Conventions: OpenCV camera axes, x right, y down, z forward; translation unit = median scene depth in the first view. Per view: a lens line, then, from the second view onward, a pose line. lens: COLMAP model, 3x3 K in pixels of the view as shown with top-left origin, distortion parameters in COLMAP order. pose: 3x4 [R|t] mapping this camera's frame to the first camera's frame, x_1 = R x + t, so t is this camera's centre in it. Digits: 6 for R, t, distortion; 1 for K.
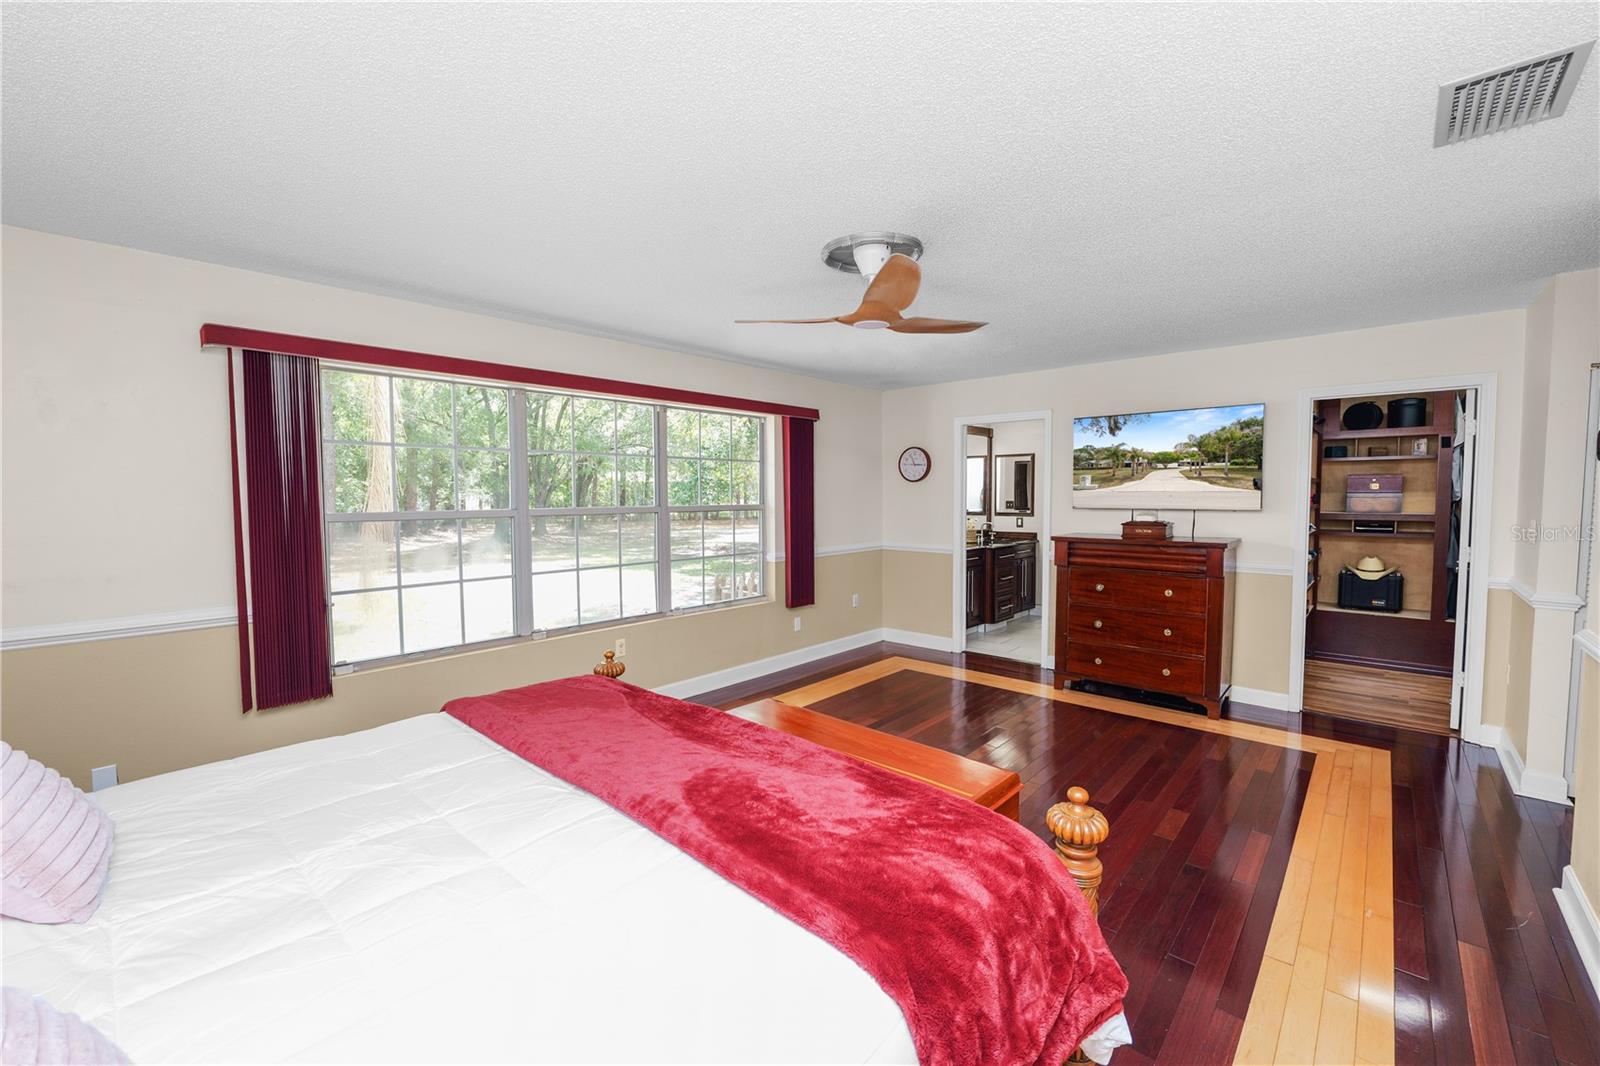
lens RADIAL K [[650.9, 0, 796.3], [0, 650.9, 528.9], [0, 0, 1]] dist [-0.010353, 0.000178]
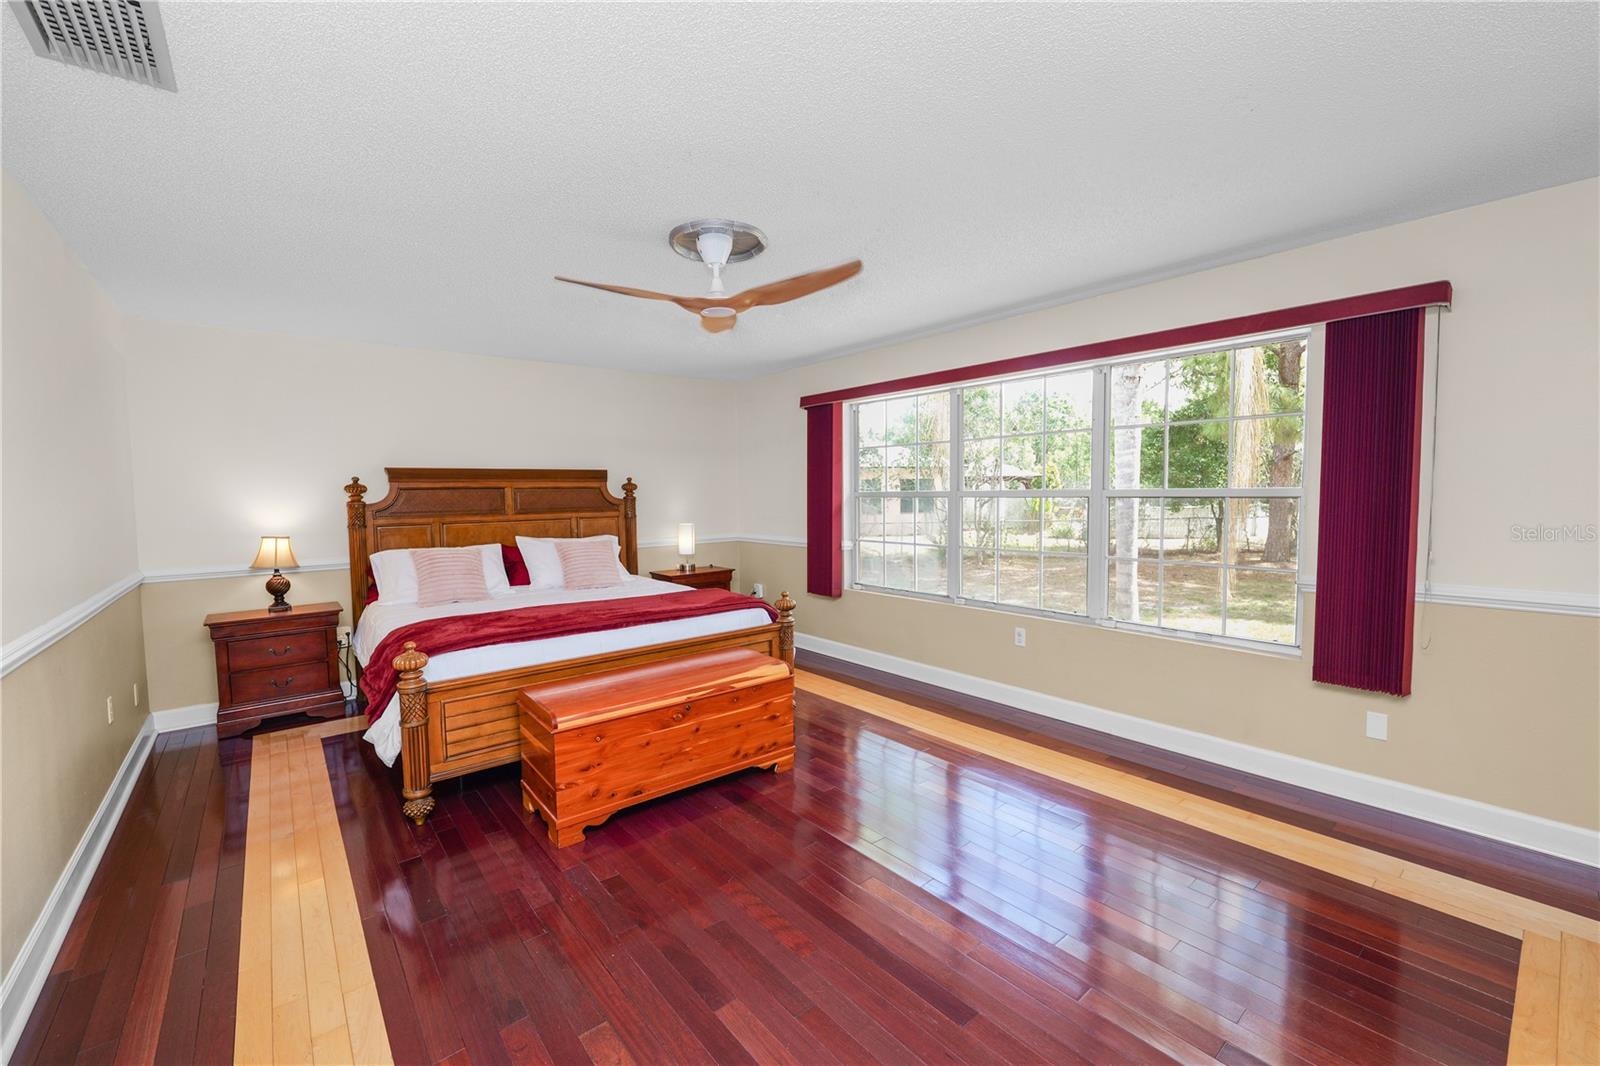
lens RADIAL K [[650.9, 0, 796.3], [0, 650.9, 528.9], [0, 0, 1]] dist [-0.010353, 0.000178]
pose [[-0.143474, 0.062529, -0.987677, 0.570434], [-0.043855, 0.996620, 0.069465, -0.021871], [0.988682, 0.053281, -0.140247, 0.637813]]
